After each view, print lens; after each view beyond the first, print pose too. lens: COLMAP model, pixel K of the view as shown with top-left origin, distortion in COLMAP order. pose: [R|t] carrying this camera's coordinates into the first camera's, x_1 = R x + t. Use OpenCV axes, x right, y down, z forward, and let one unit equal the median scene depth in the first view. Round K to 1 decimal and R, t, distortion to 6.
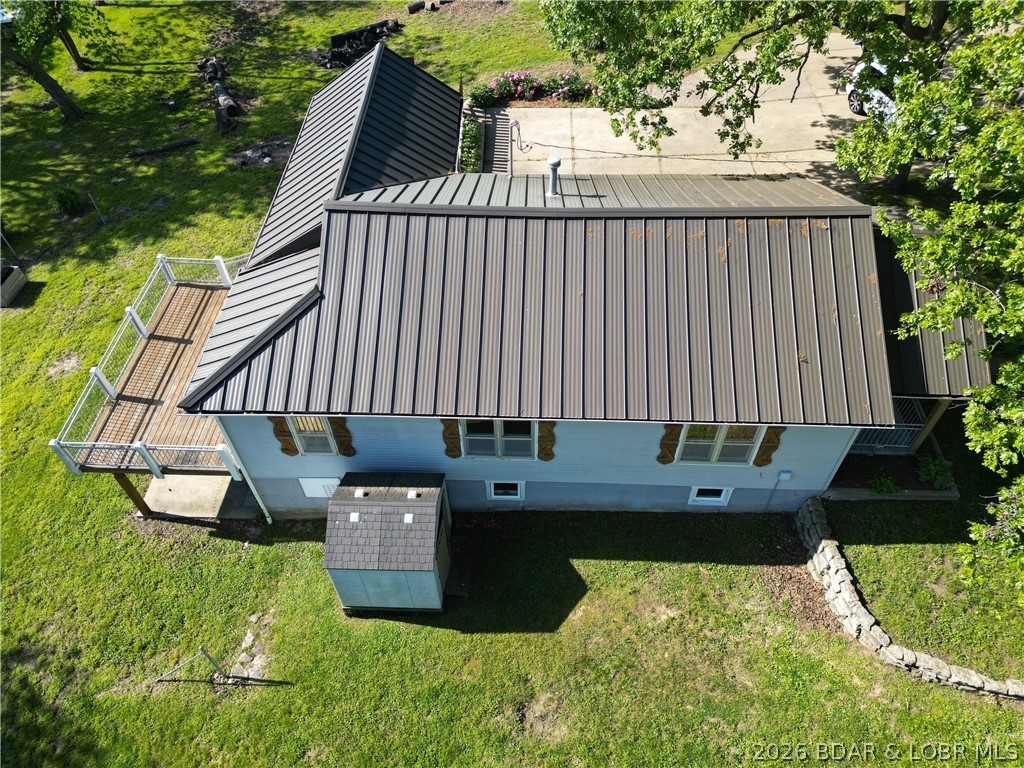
lens RADIAL K [[734.9, 0, 512.0], [0, 734.9, 384.0], [0, 0, 1]] dist [0.057769, -0.045595]
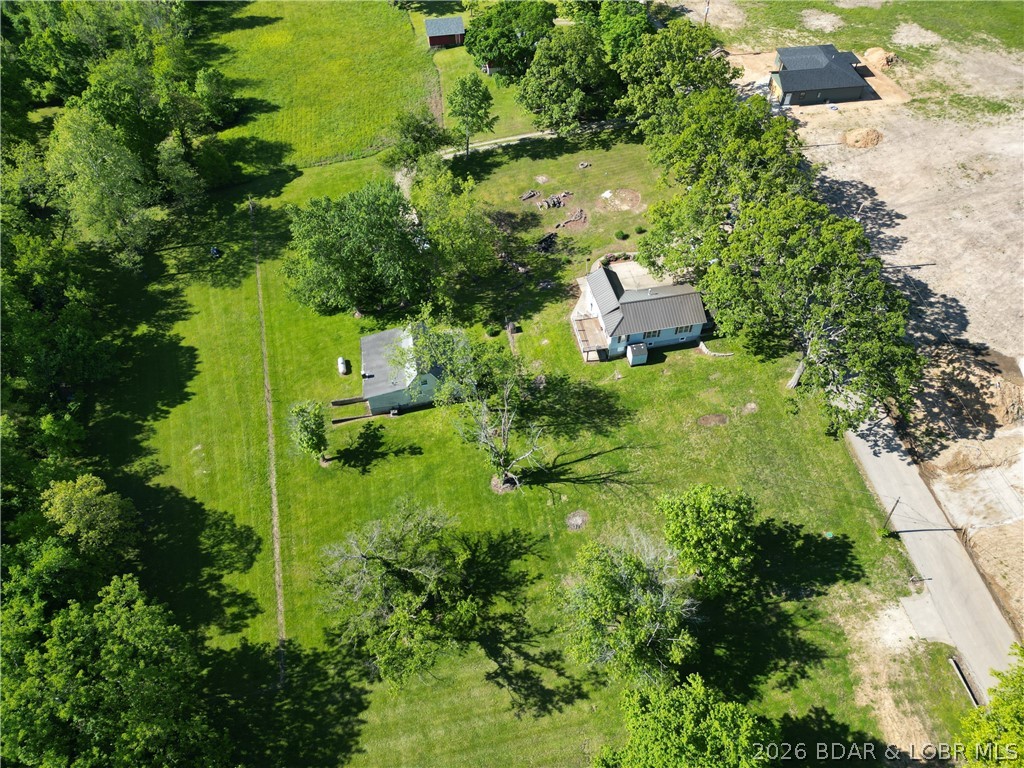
lens RADIAL K [[739.4, 0, 472.6], [0, 739.4, 385.7], [0, 0, 1]] dist [0.068227, -0.080397]
pose [[0.978923, -0.171015, 0.111641, -2.296893], [0.169320, 0.985255, 0.024565, 0.086839], [-0.114195, -0.005145, 0.993445, -5.167685]]
